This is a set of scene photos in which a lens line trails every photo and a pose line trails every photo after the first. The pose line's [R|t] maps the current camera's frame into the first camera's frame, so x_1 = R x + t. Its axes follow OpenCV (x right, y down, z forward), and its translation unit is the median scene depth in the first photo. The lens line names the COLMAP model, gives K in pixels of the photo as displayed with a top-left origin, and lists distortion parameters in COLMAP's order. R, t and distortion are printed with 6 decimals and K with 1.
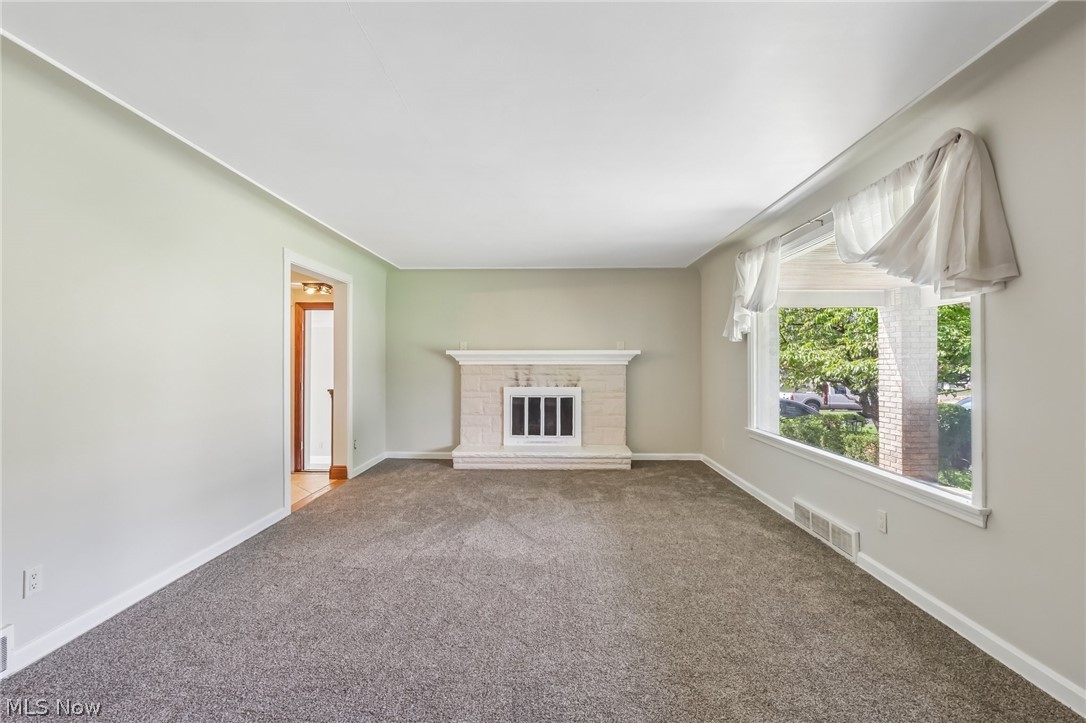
lens RADIAL K [[511.5, 0, 544.2], [0, 511.5, 353.5], [0, 0, 1]] dist [-0.005457, 0.002197]
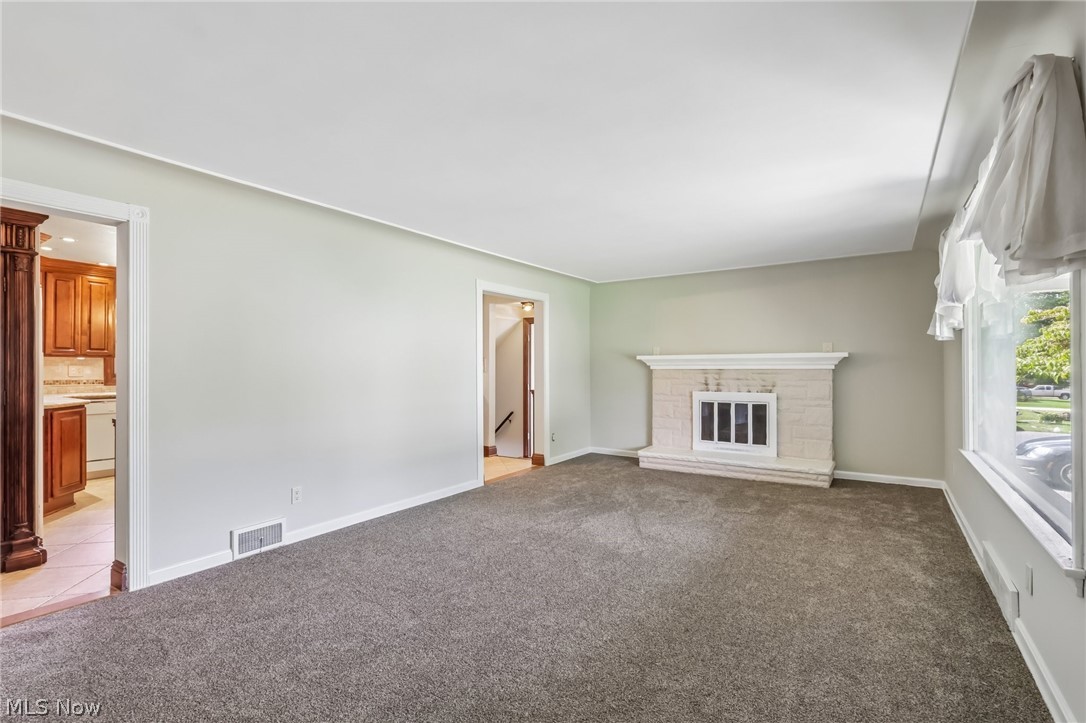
lens RADIAL K [[511.5, 0, 539.5], [0, 511.5, 360.9], [0, 0, 1]] dist [-0.005457, 0.002197]
pose [[0.844798, -0.009210, -0.535006, 0.309312], [0.013527, 0.999900, 0.004146, -0.003680], [0.534914, -0.010740, 0.844838, -0.010556]]
